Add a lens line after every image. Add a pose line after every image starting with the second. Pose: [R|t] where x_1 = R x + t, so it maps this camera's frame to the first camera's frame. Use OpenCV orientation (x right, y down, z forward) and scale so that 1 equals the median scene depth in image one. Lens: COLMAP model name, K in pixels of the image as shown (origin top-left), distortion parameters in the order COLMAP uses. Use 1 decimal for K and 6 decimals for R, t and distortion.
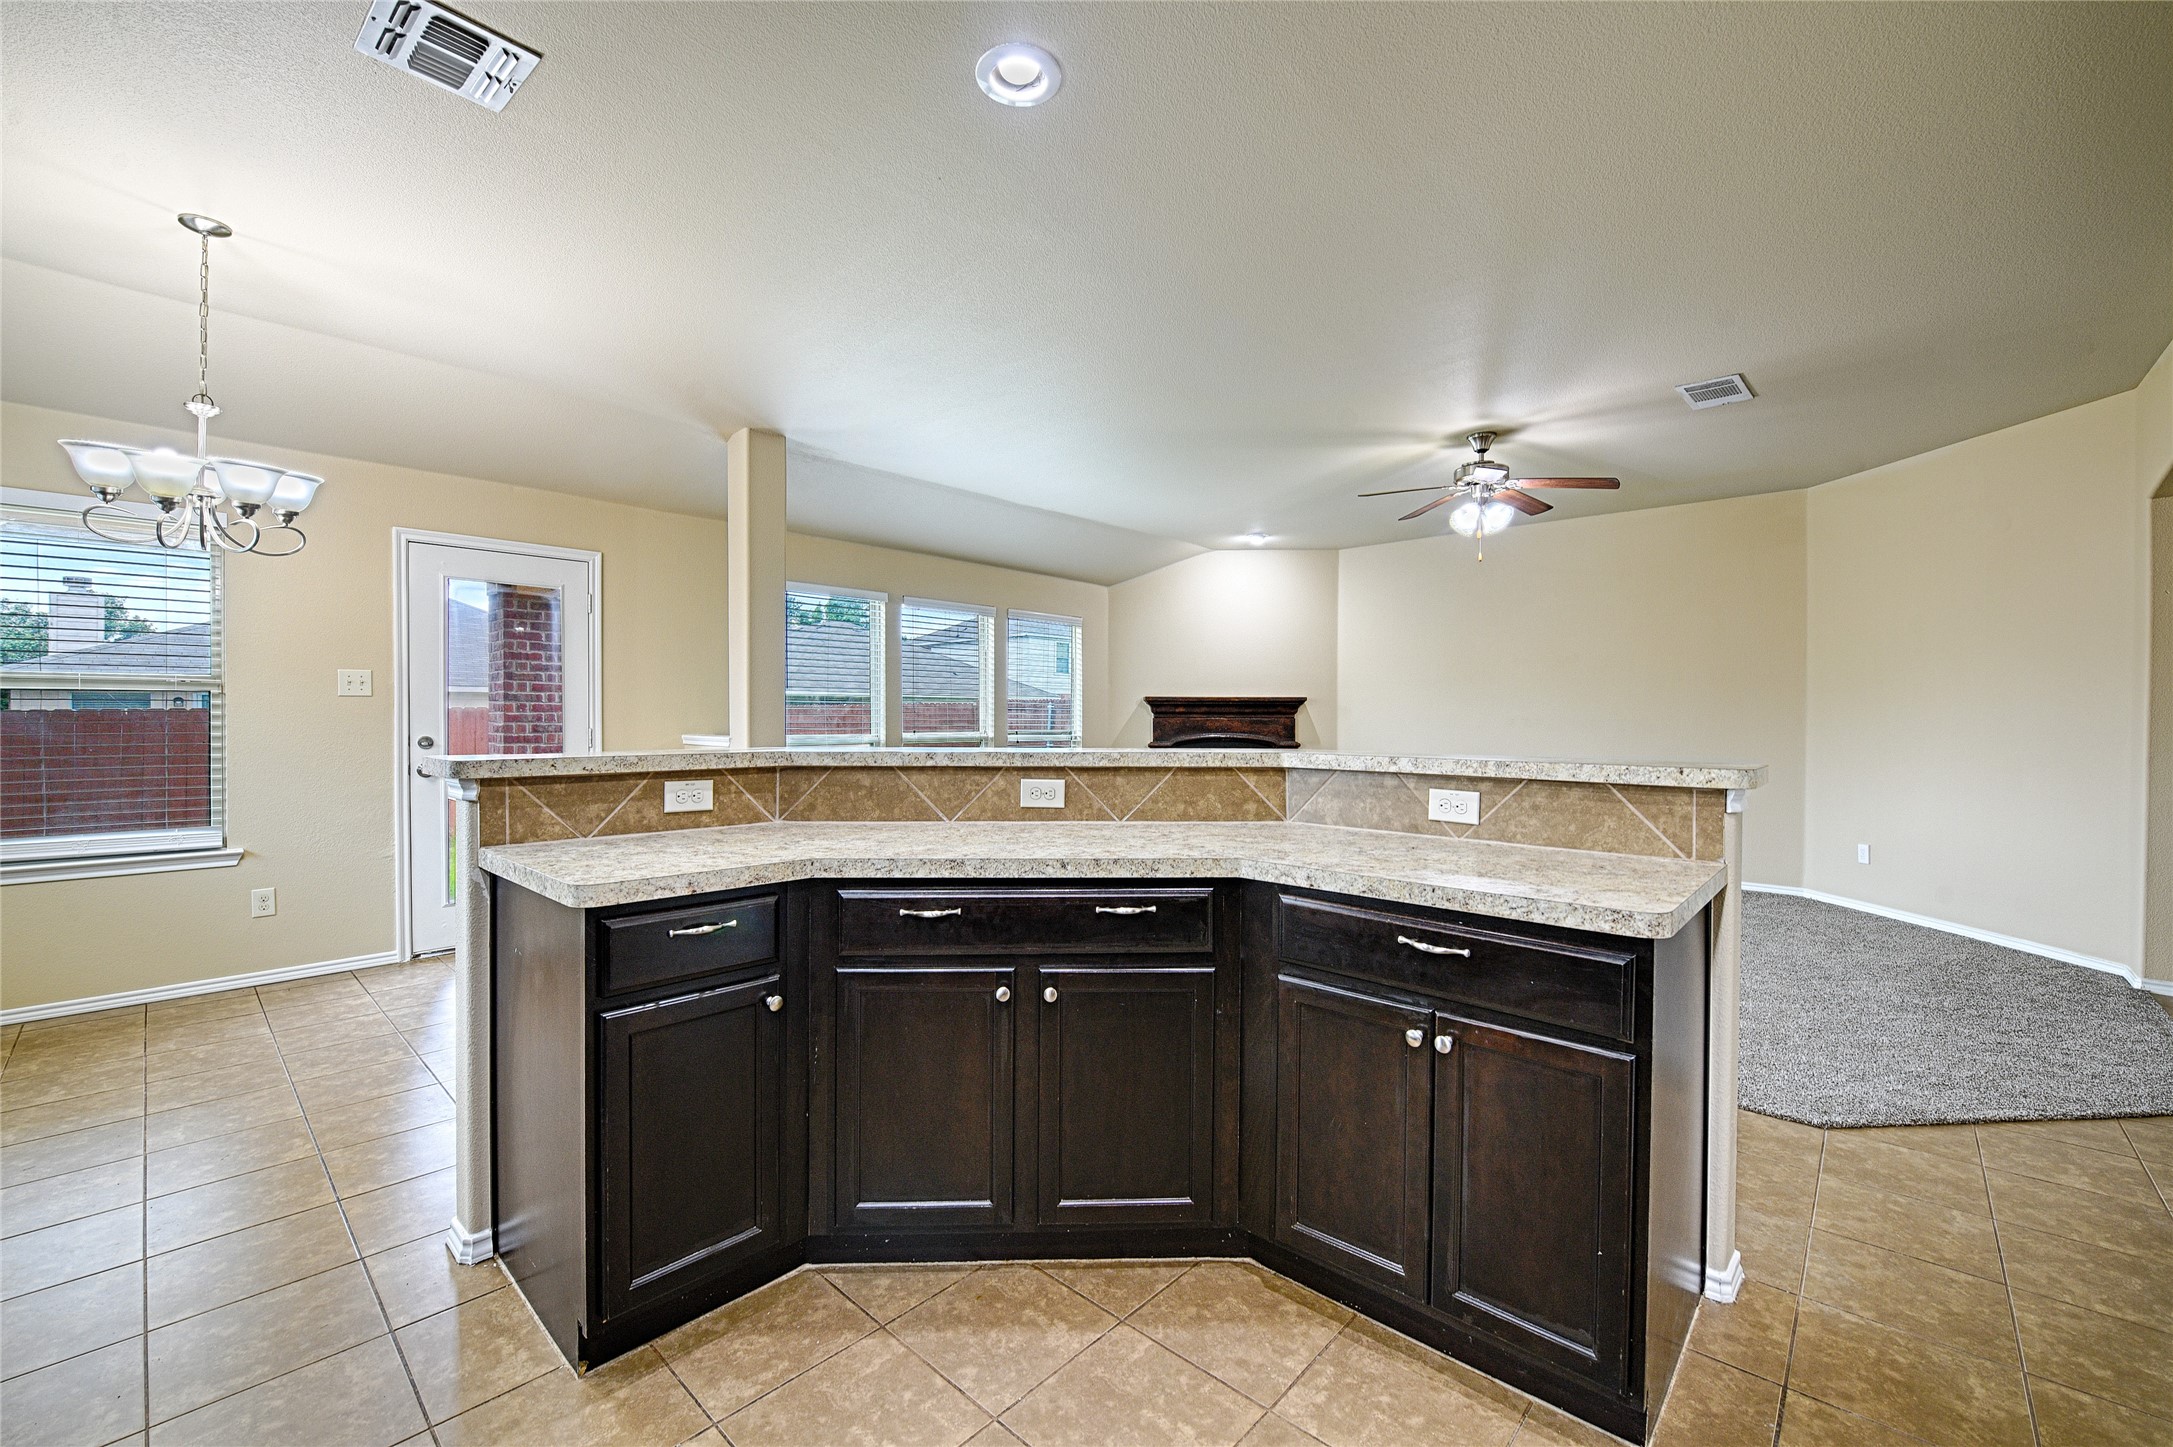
lens RADIAL K [[888.2, 0, 1090.4], [0, 888.2, 706.0], [0, 0, 1]] dist [0.004377, -0.002404]
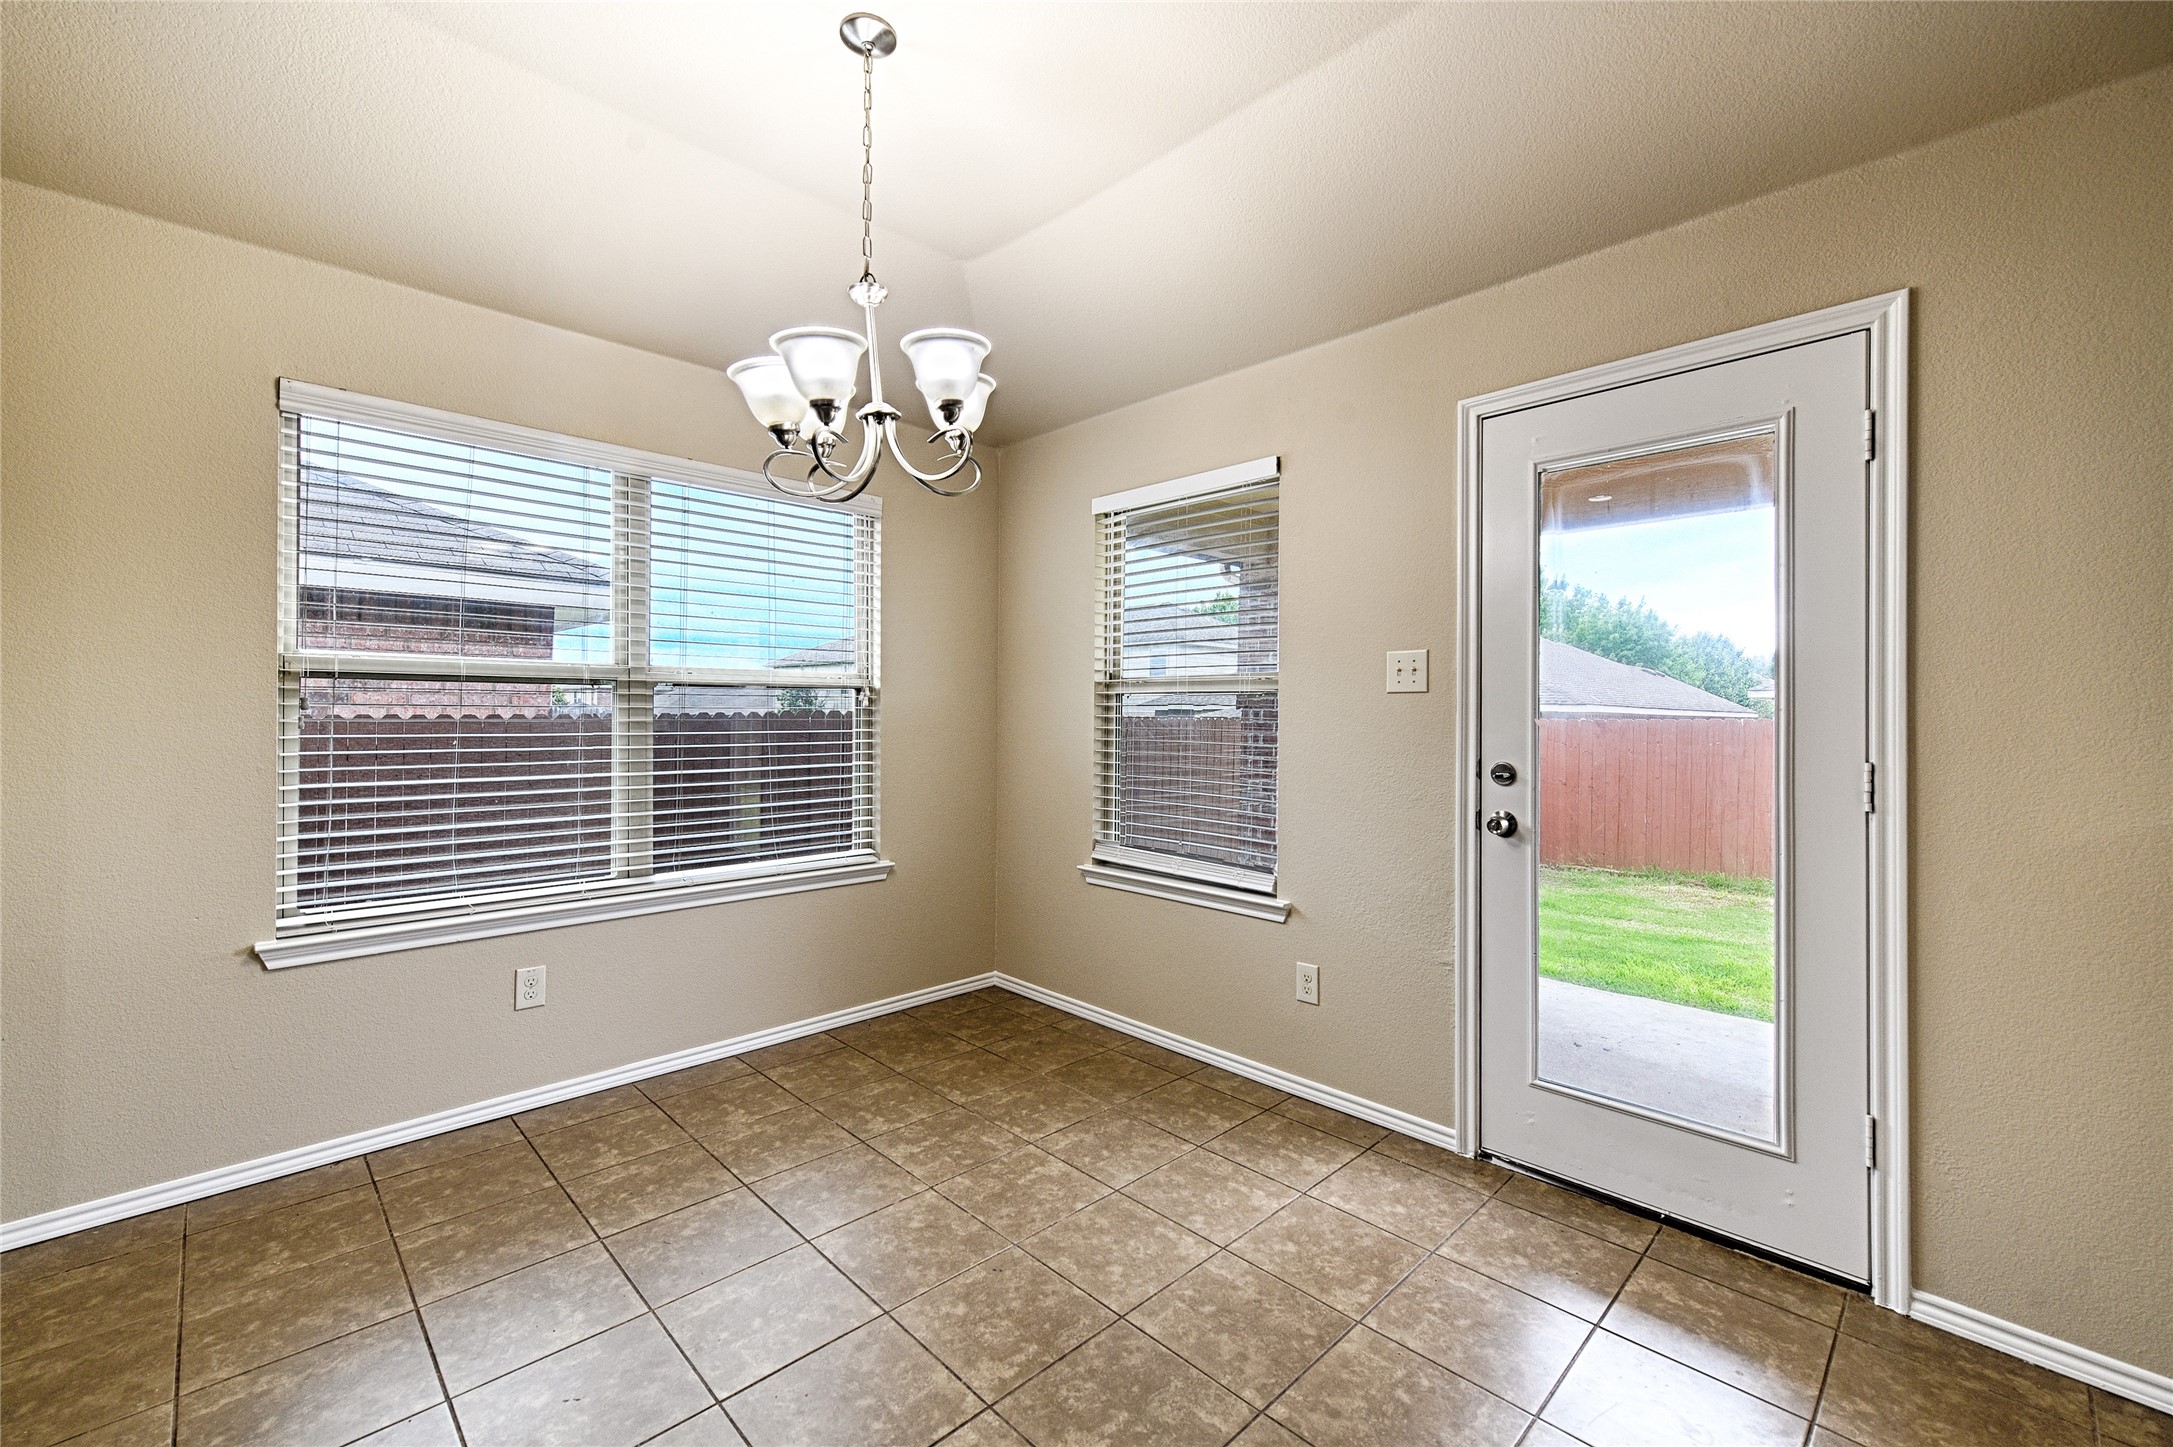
lens RADIAL K [[888.2, 0, 1090.7], [0, 888.2, 712.5], [0, 0, 1]] dist [0.004377, -0.002404]
pose [[-0.050387, -0.004428, -0.998720, -0.242826], [0.003711, 0.999982, -0.004621, 0.006483], [0.998723, -0.003939, -0.050369, 1.020045]]
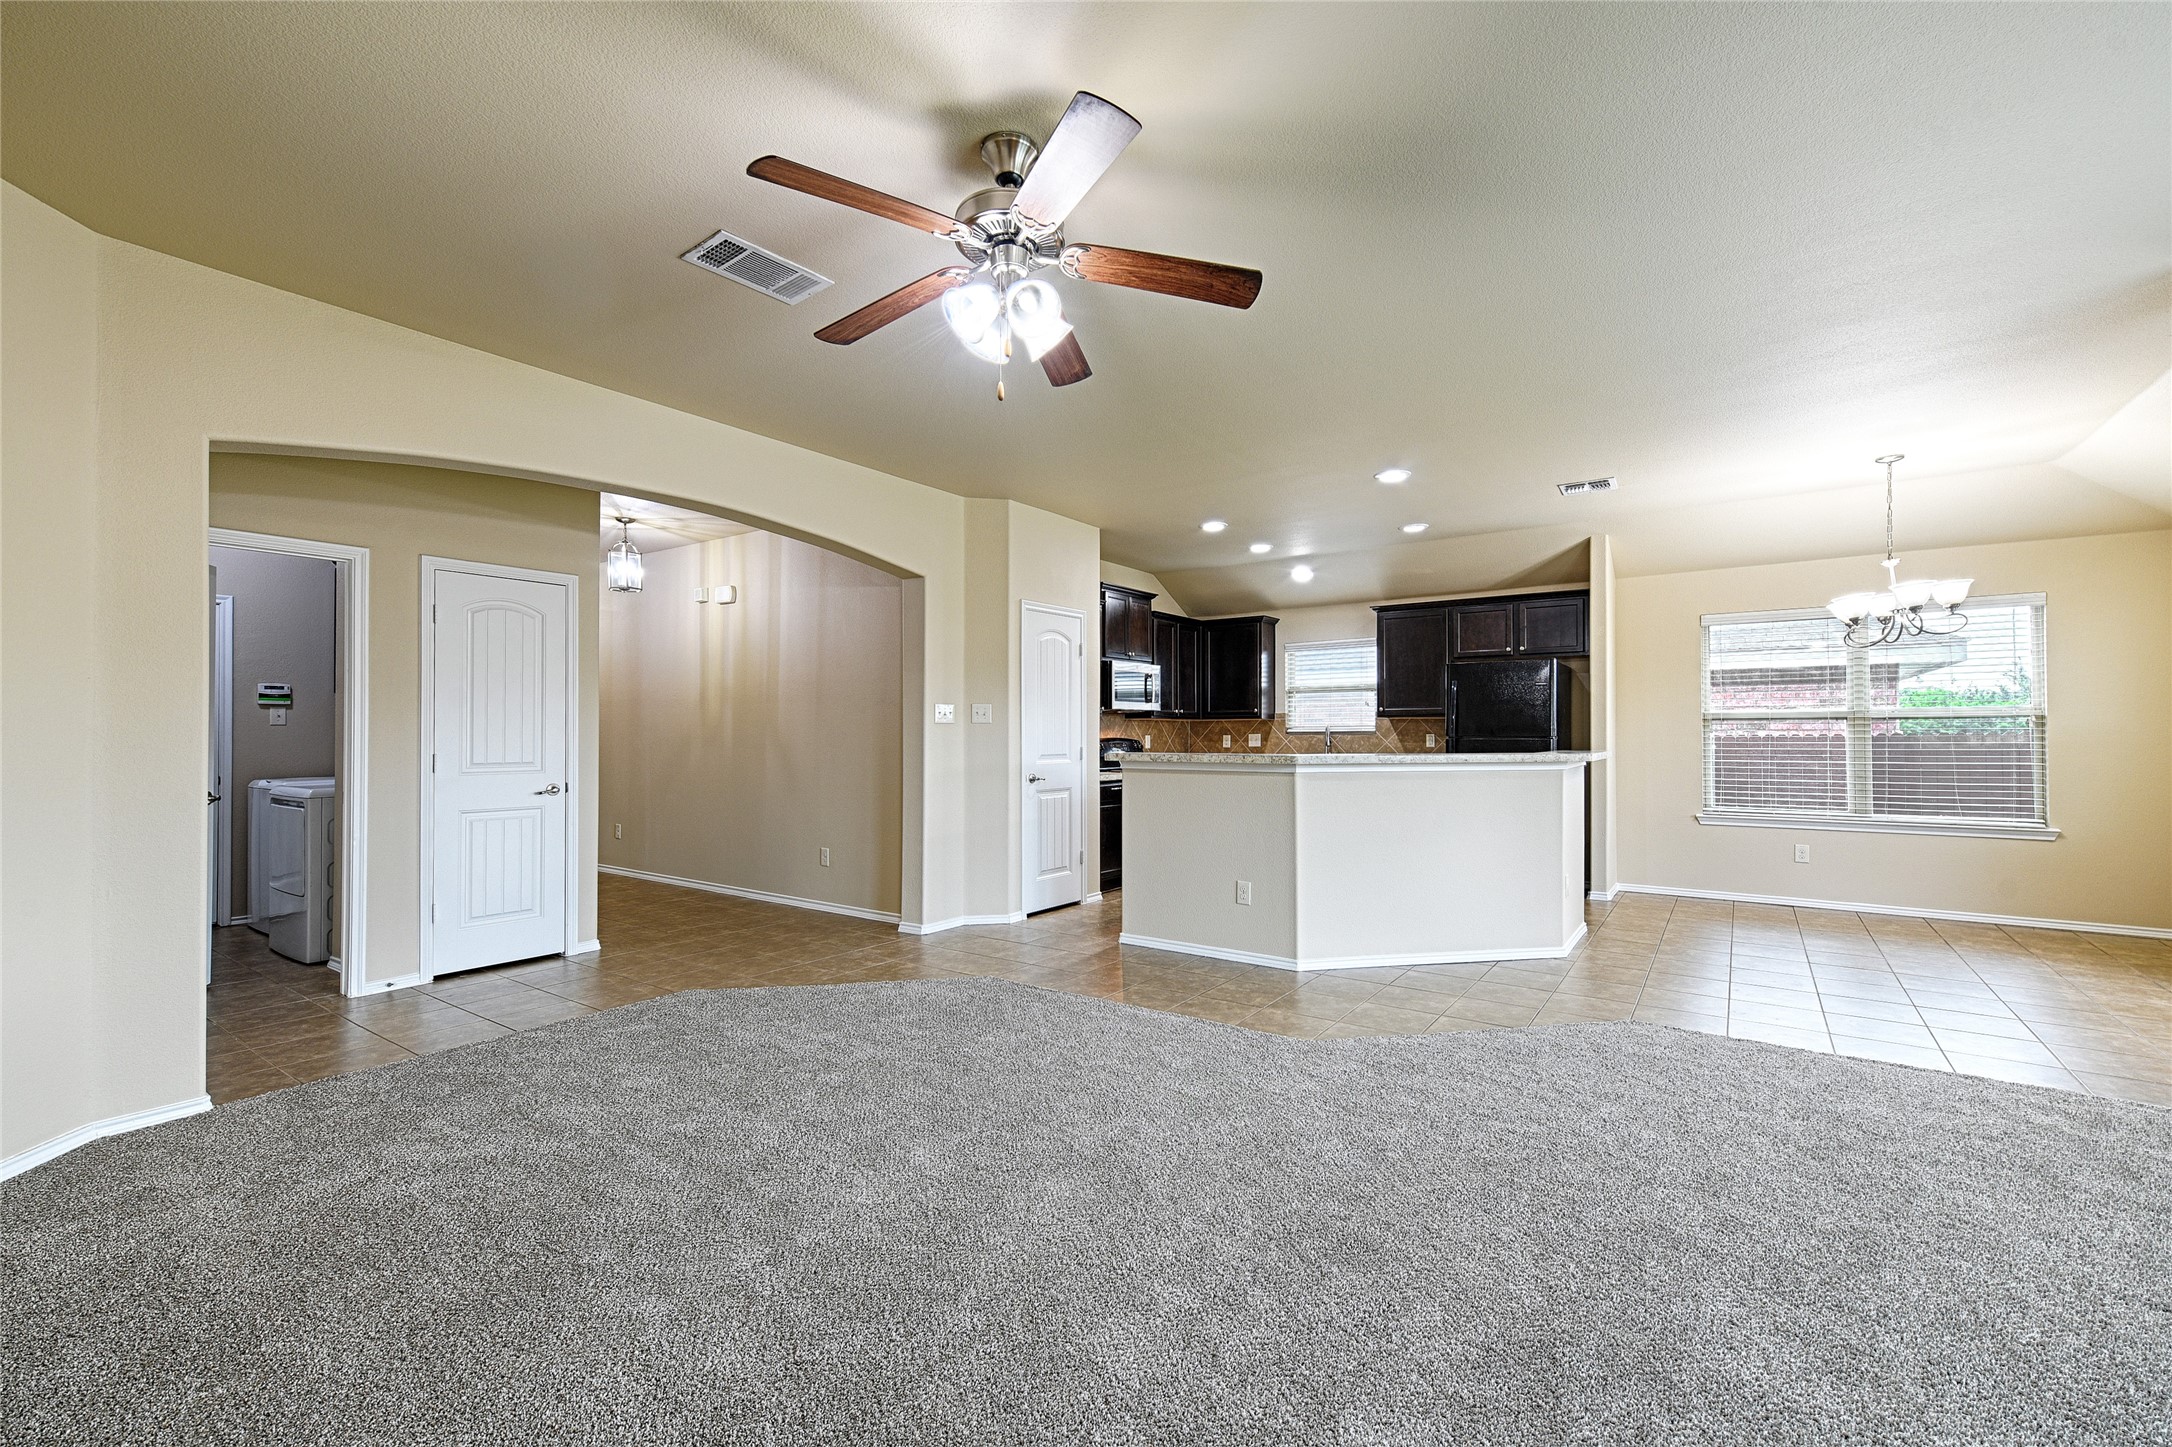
lens RADIAL K [[887.8, 0, 1084.5], [0, 887.8, 720.8], [0, 0, 1]] dist [0.004377, -0.002404]
pose [[-0.995955, -0.002915, -0.089808, 0.639722], [-0.000683, 0.999690, -0.024874, 0.022339], [0.089853, -0.024712, -0.995648, 2.195253]]
